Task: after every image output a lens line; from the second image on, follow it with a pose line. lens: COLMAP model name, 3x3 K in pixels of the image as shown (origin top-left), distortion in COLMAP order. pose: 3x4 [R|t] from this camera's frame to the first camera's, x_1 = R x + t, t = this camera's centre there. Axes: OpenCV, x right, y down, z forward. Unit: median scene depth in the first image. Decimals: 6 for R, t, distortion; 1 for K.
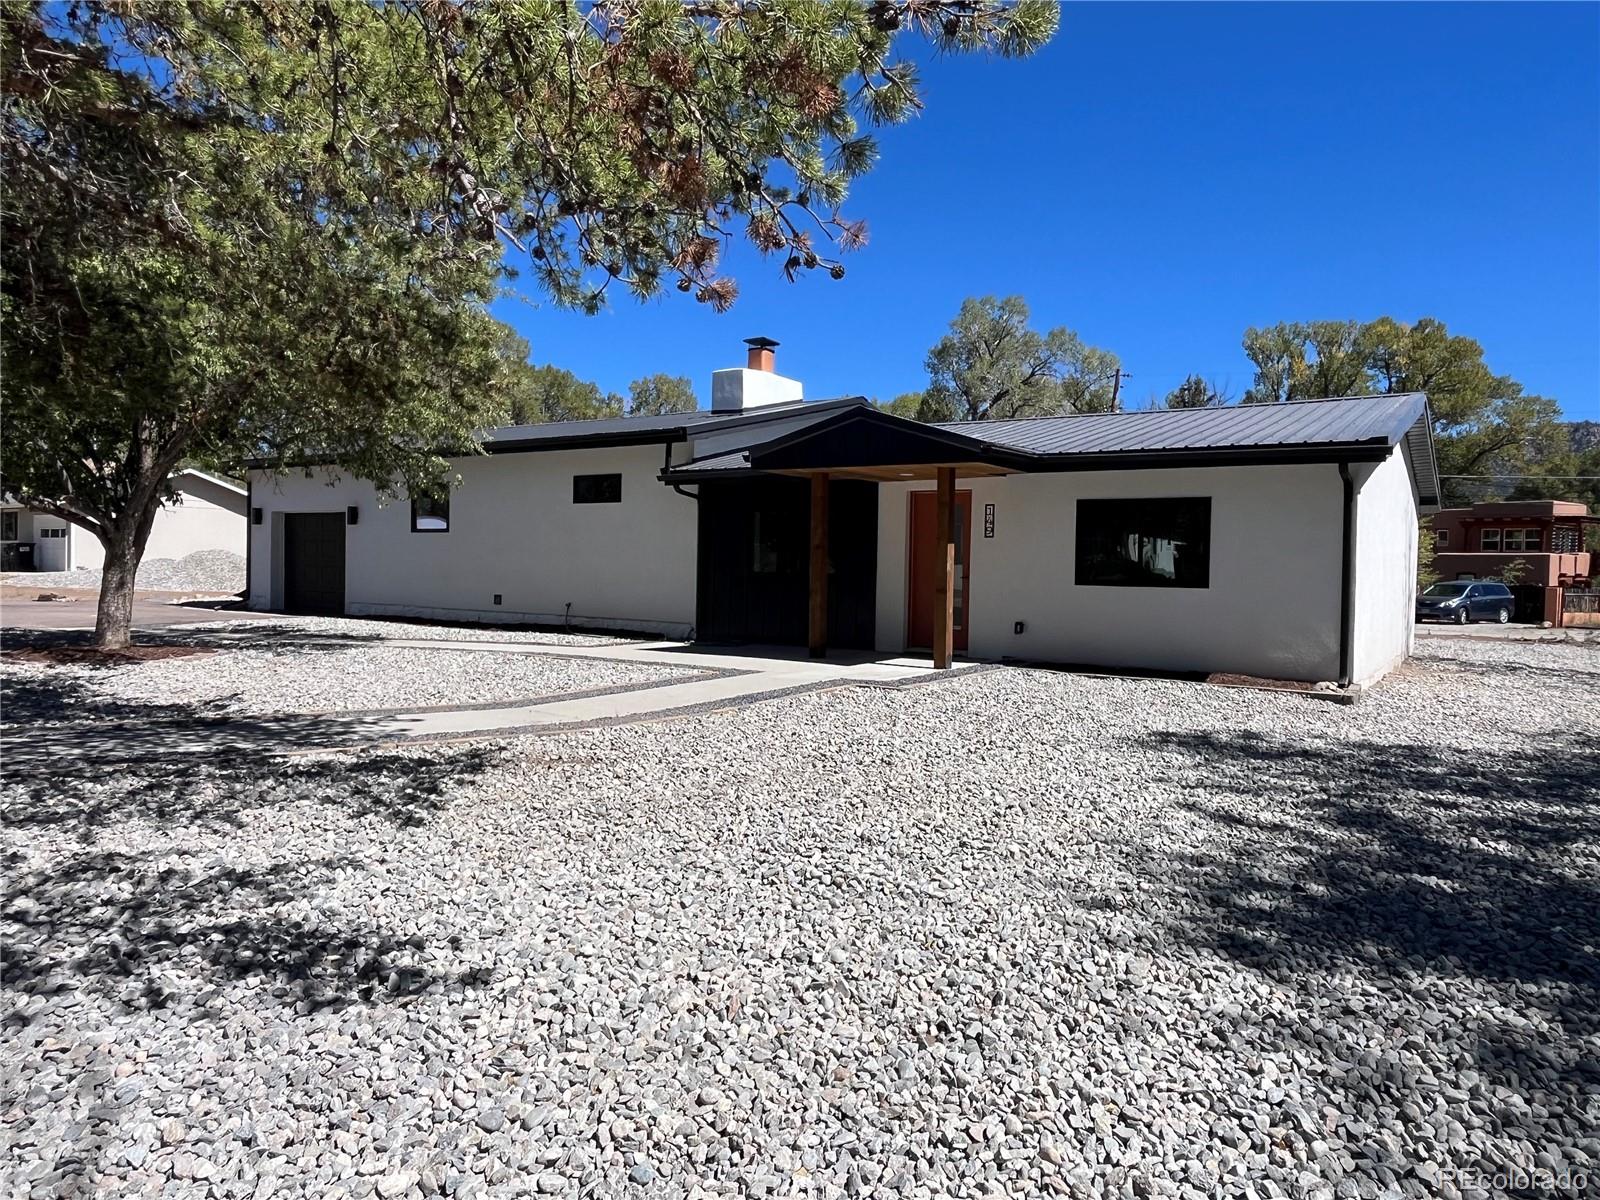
lens RADIAL K [[1045.0, 0, 816.2], [0, 1045.0, 591.0], [0, 0, 1]] dist [-0.002301, 0.001706]
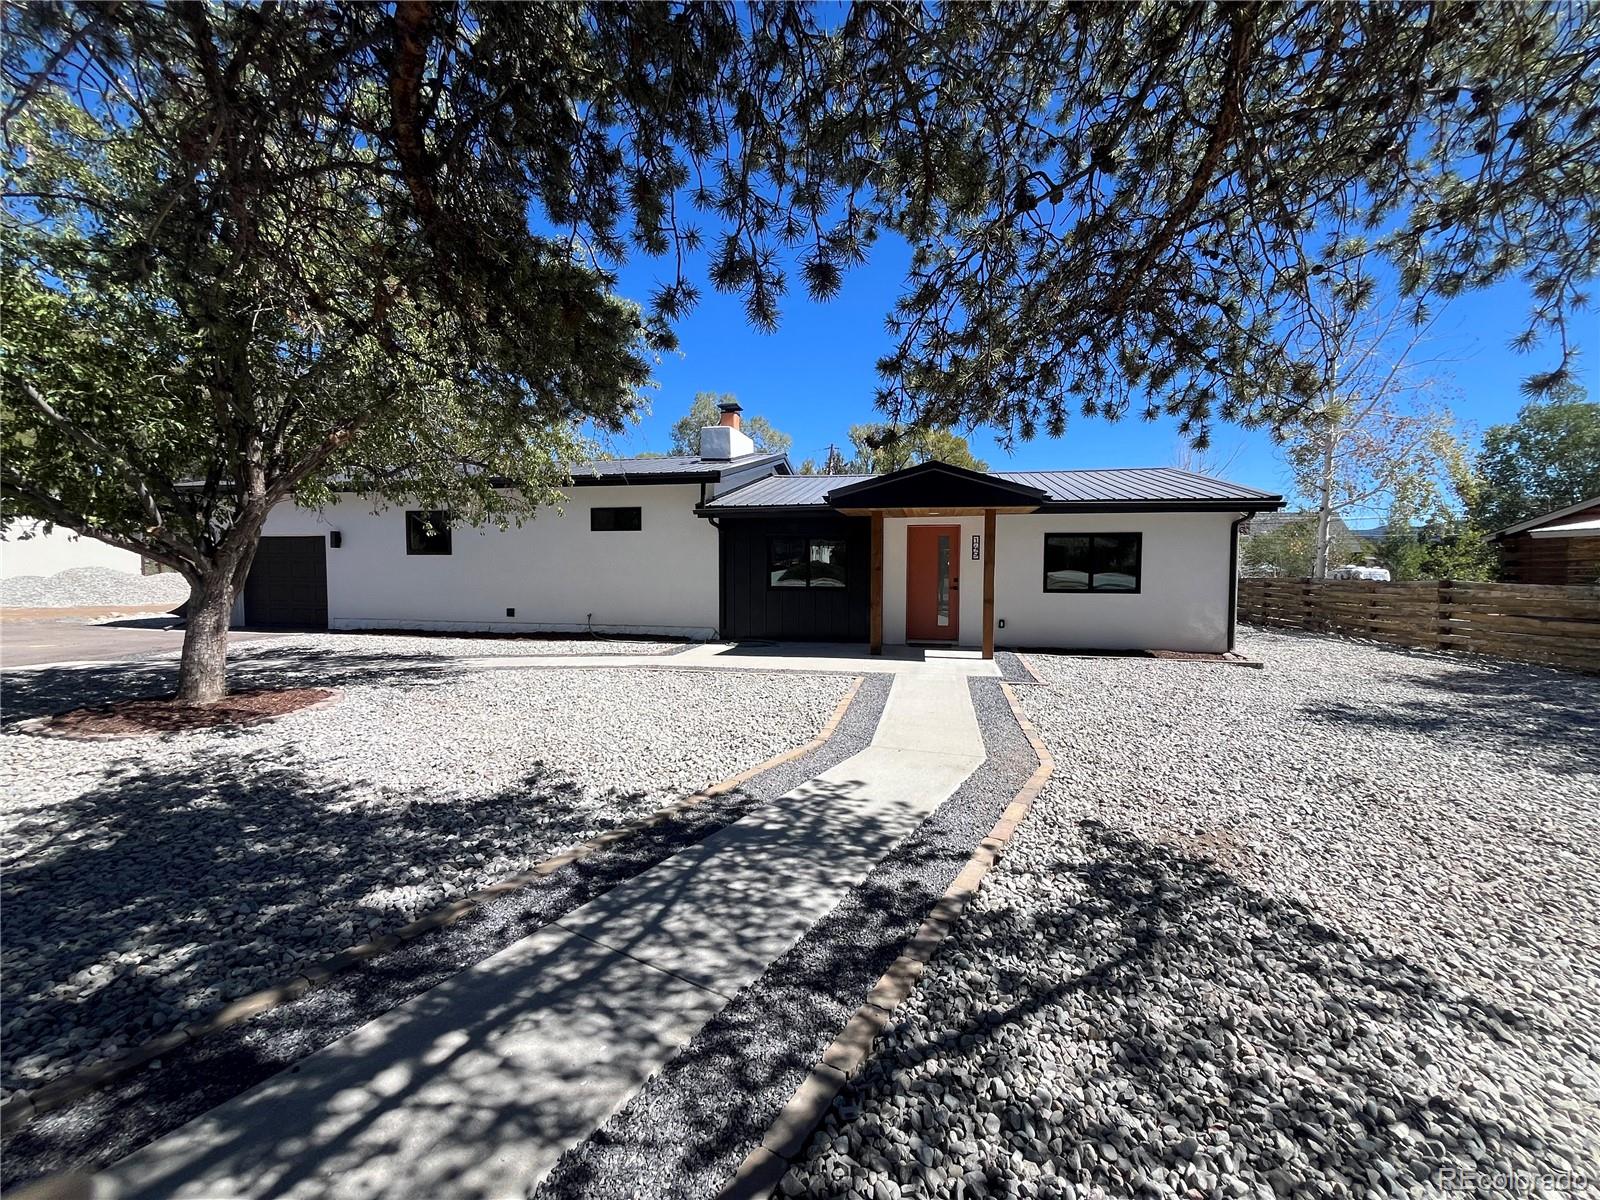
lens RADIAL K [[642.5, 0, 800.6], [0, 642.5, 602.1], [0, 0, 1]] dist [-0.002966, -0.000311]
pose [[0.930286, -0.036560, 0.365007, -0.757992], [0.023253, 0.998897, 0.040787, -0.072455], [-0.366096, -0.029457, 0.930111, 0.602599]]
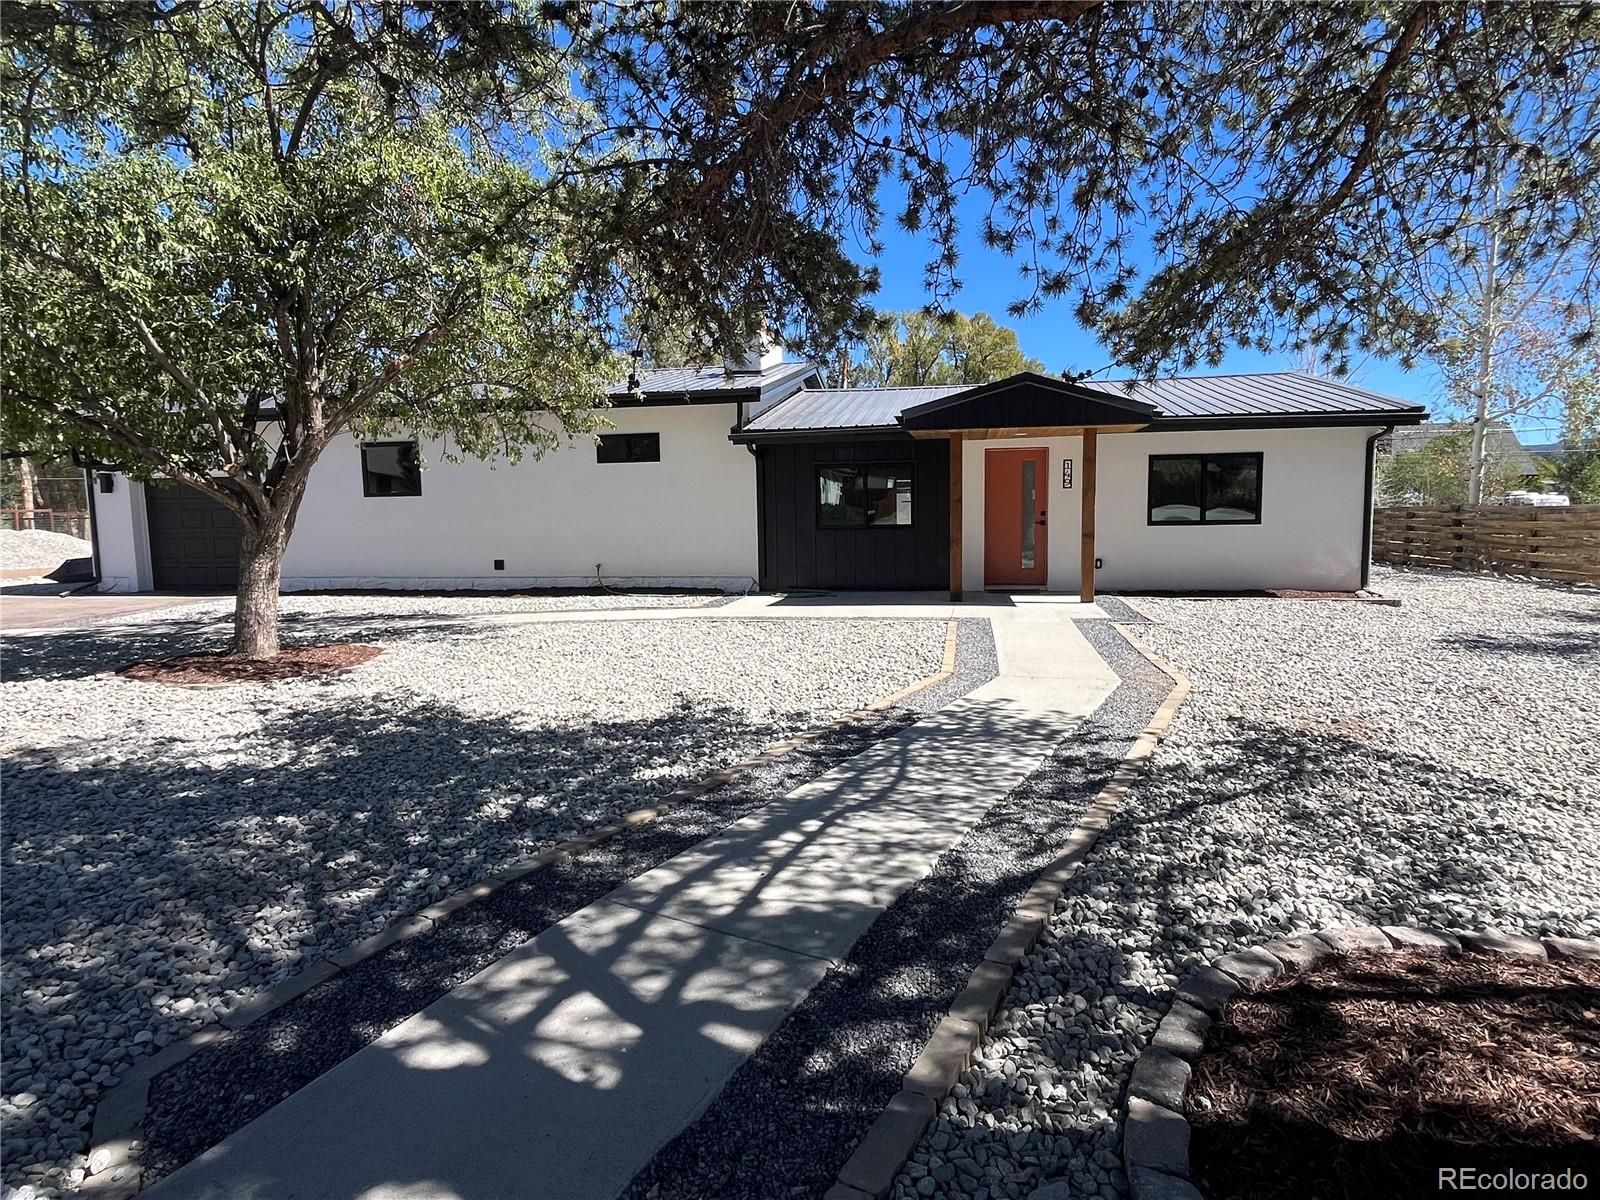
lens RADIAL K [[877.0, 0, 803.1], [0, 877.0, 600.7], [0, 0, 1]] dist [0.003160, -0.004529]
pose [[0.921270, -0.074239, 0.381772, -1.024589], [0.042958, 0.995030, 0.089829, -0.055731], [-0.386544, -0.066356, 0.919881, 0.416953]]
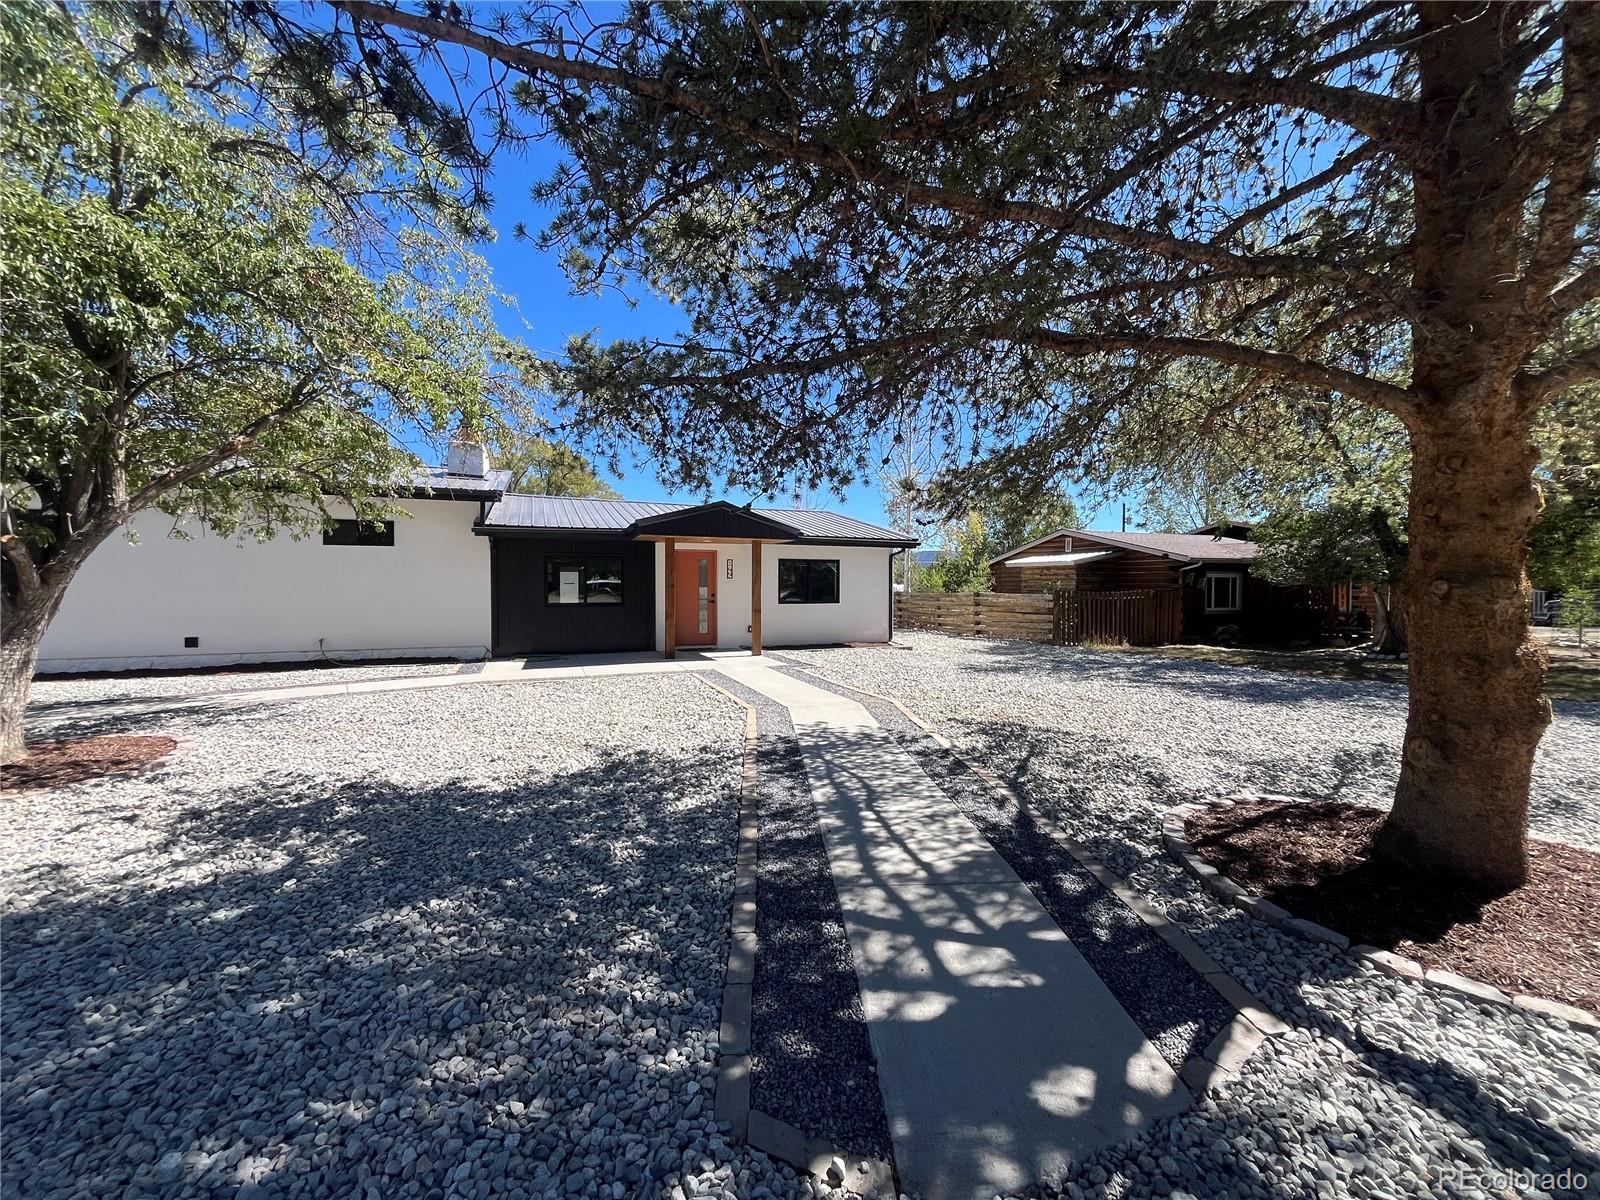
lens RADIAL K [[642.5, 0, 796.8], [0, 642.5, 595.4], [0, 0, 1]] dist [-0.002966, -0.000311]
pose [[0.561806, -0.032031, 0.826649, -1.356649], [0.029084, 0.999397, 0.018959, -0.083044], [-0.826758, 0.013391, 0.562399, 0.640216]]
